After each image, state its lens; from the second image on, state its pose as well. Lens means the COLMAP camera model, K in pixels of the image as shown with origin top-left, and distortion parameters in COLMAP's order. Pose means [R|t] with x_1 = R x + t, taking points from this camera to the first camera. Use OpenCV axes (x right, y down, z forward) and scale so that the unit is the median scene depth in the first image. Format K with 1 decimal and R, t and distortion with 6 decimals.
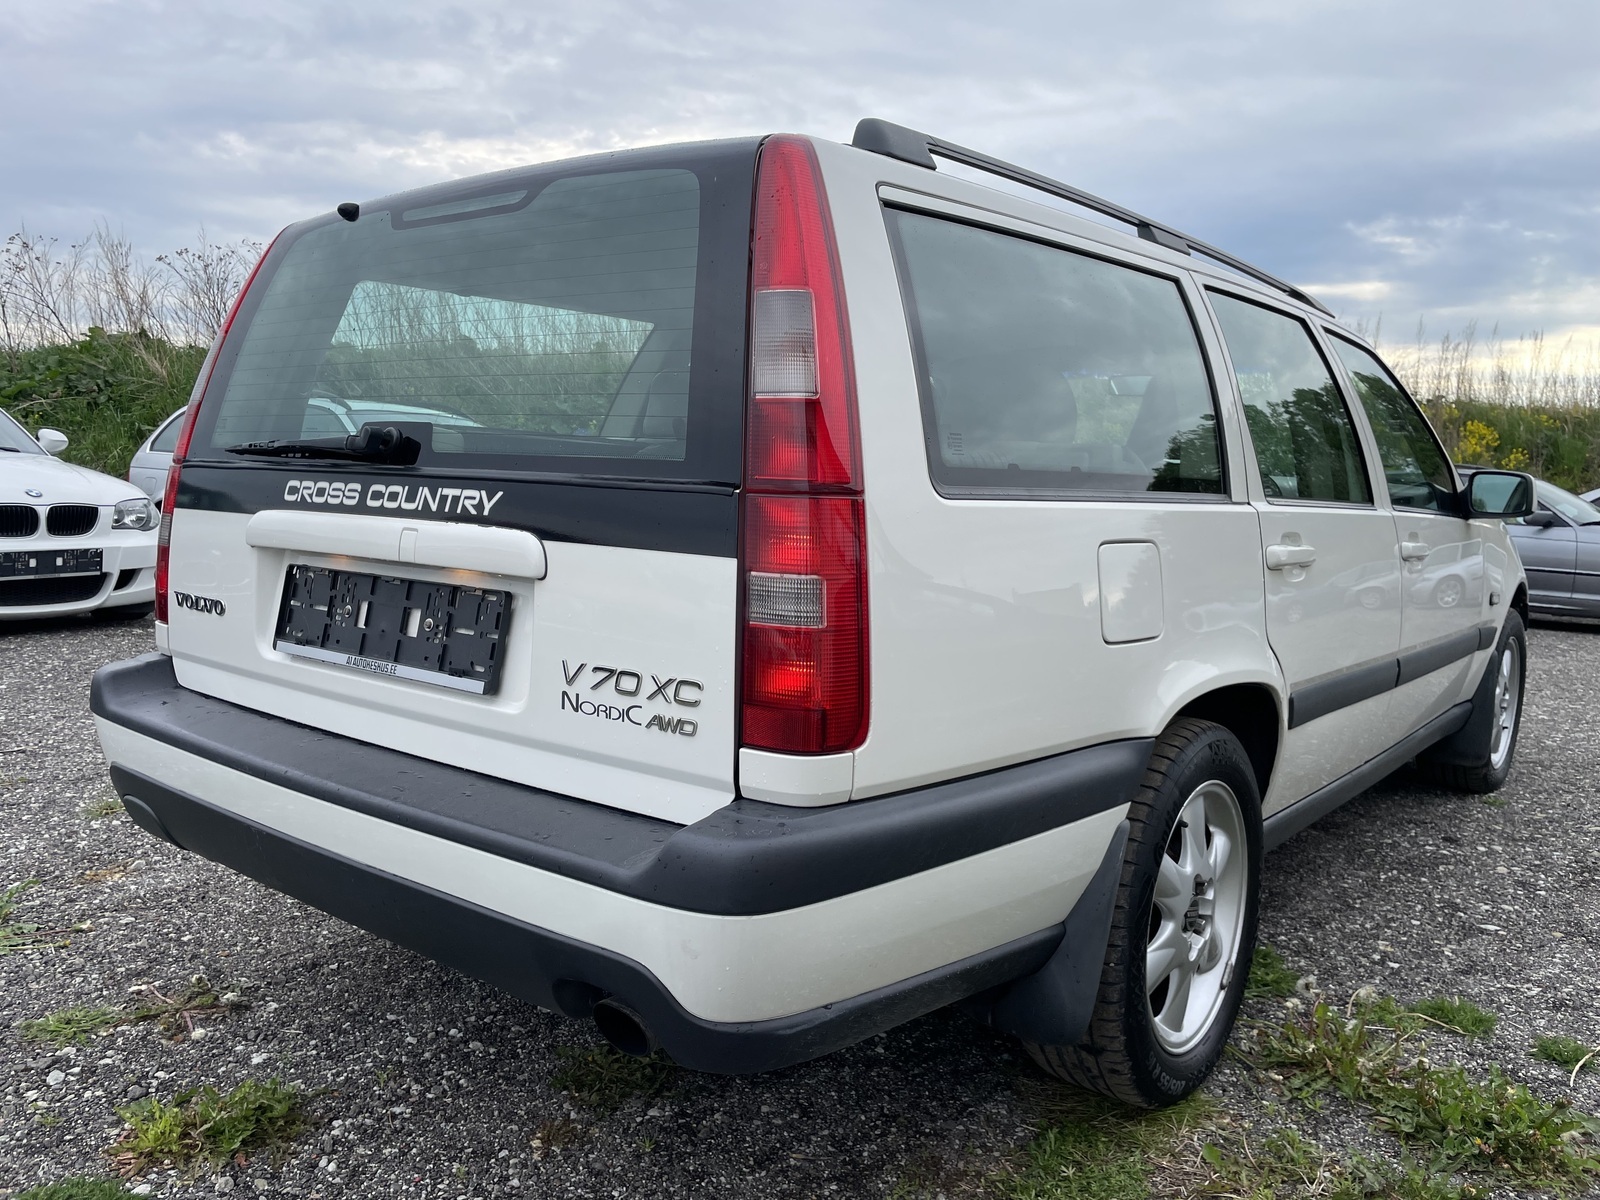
lens RADIAL K [[1215.3, 0, 800.5], [0, 1215.3, 596.5], [0, 0, 1]] dist [0.082627, -0.108840]
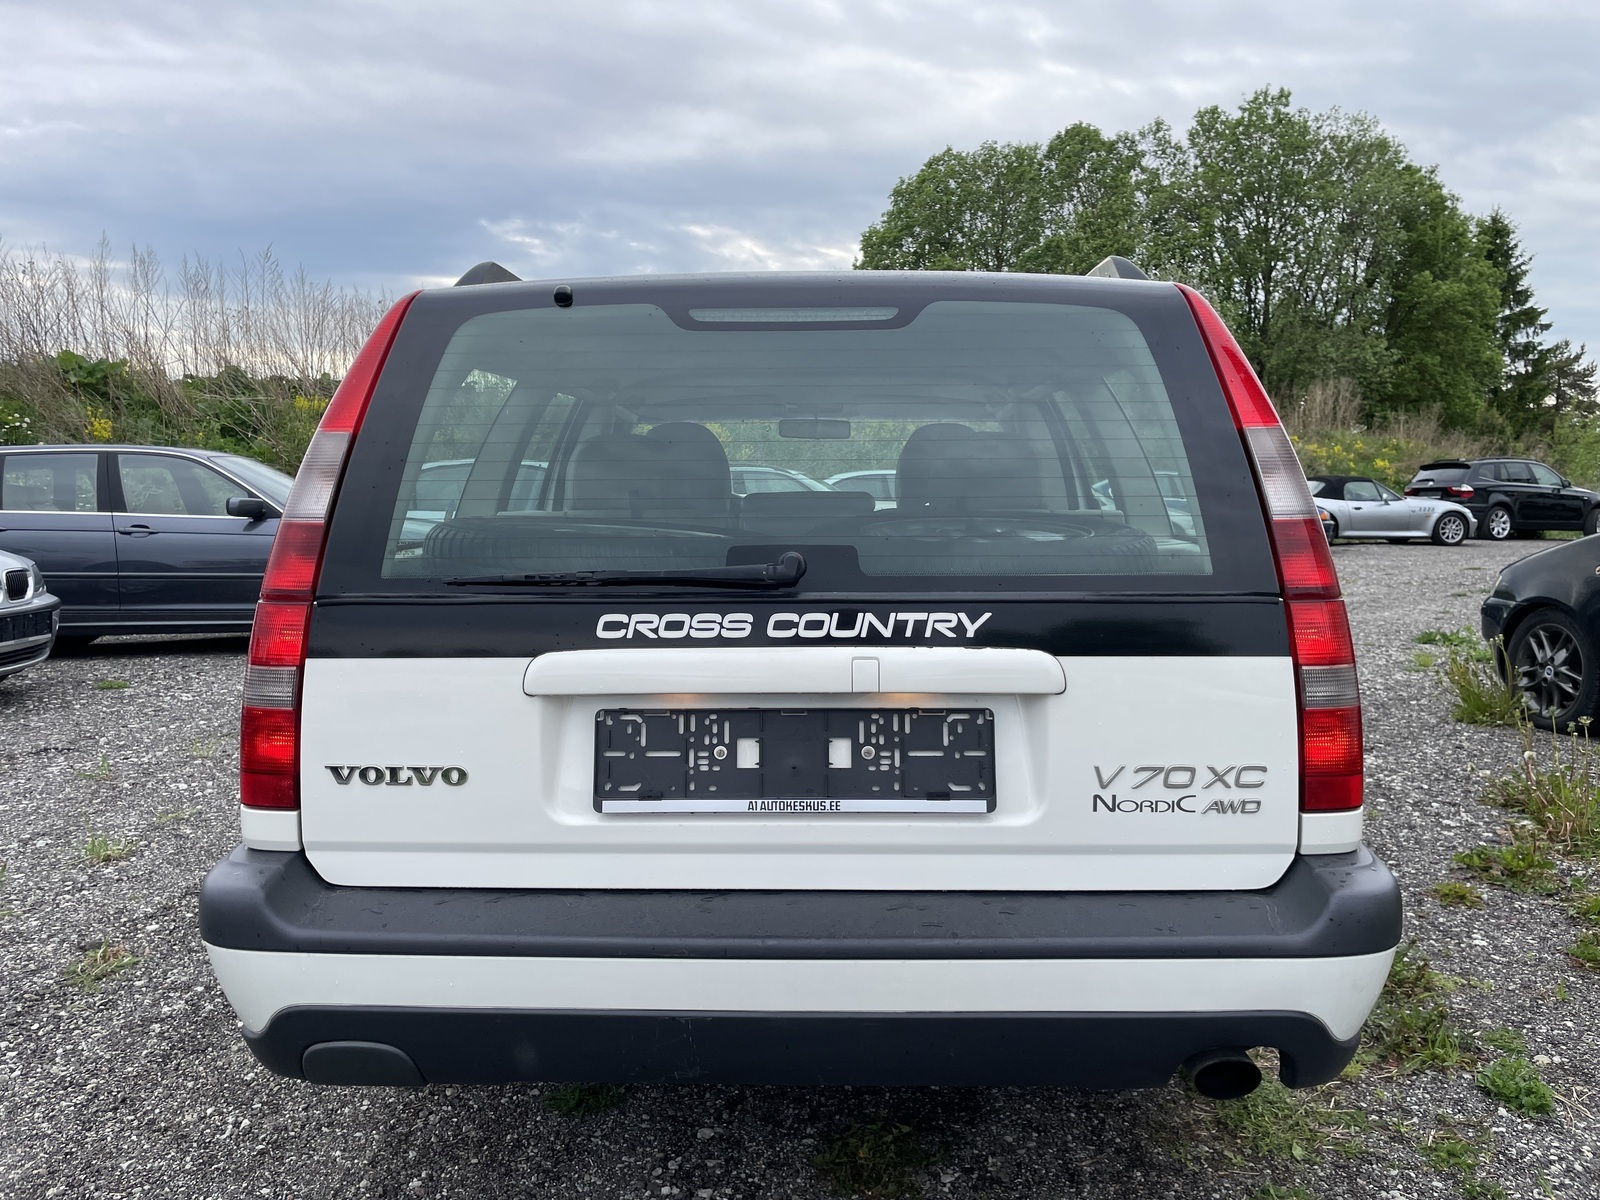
lens RADIAL K [[1215.3, 0, 793.9], [0, 1215.3, 596.7], [0, 0, 1]] dist [0.082627, -0.108840]
pose [[0.800572, -0.096971, 0.591338, -0.946334], [0.090688, 0.995060, 0.040398, -0.150442], [-0.592334, 0.021286, 0.805411, 0.267776]]
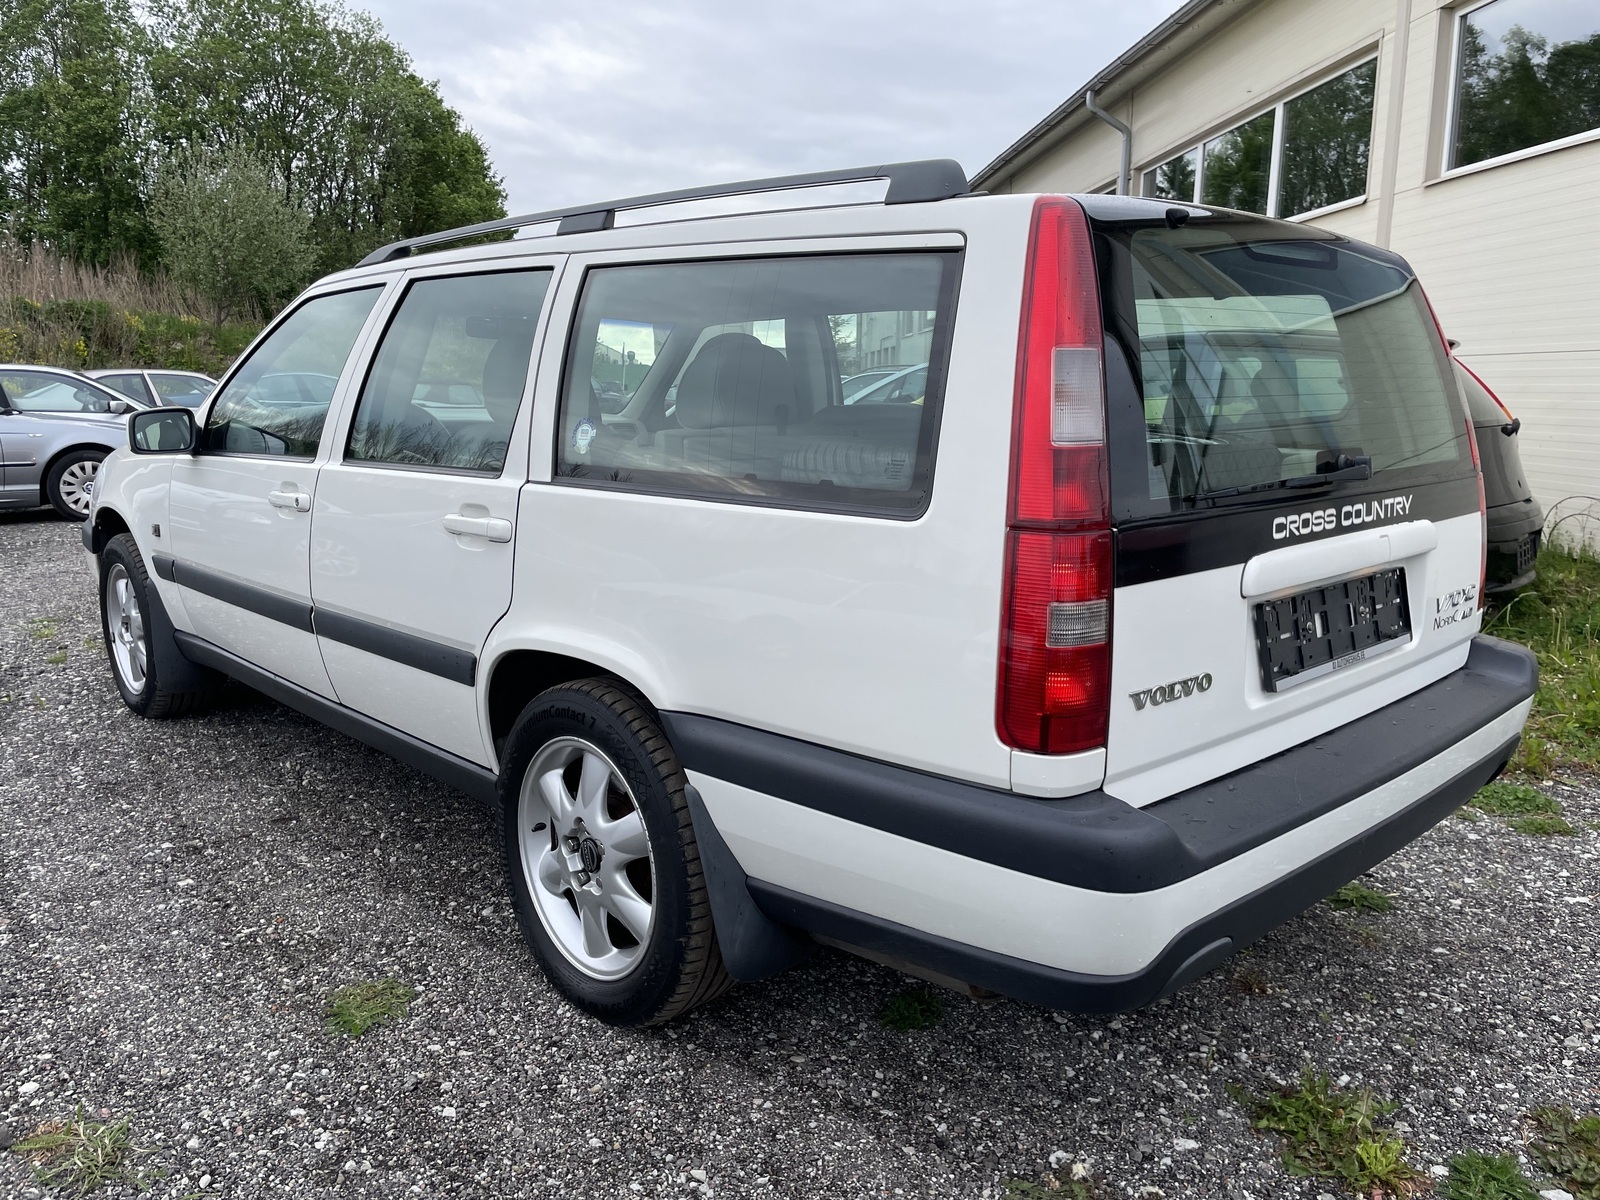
lens RADIAL K [[1215.3, 0, 804.0], [0, 1215.3, 595.7], [0, 0, 1]] dist [0.082627, -0.108840]
pose [[0.139553, -0.209362, 0.967829, -1.649689], [0.098727, 0.975465, 0.196778, -0.305126], [-0.985281, 0.068090, 0.156799, 1.417095]]
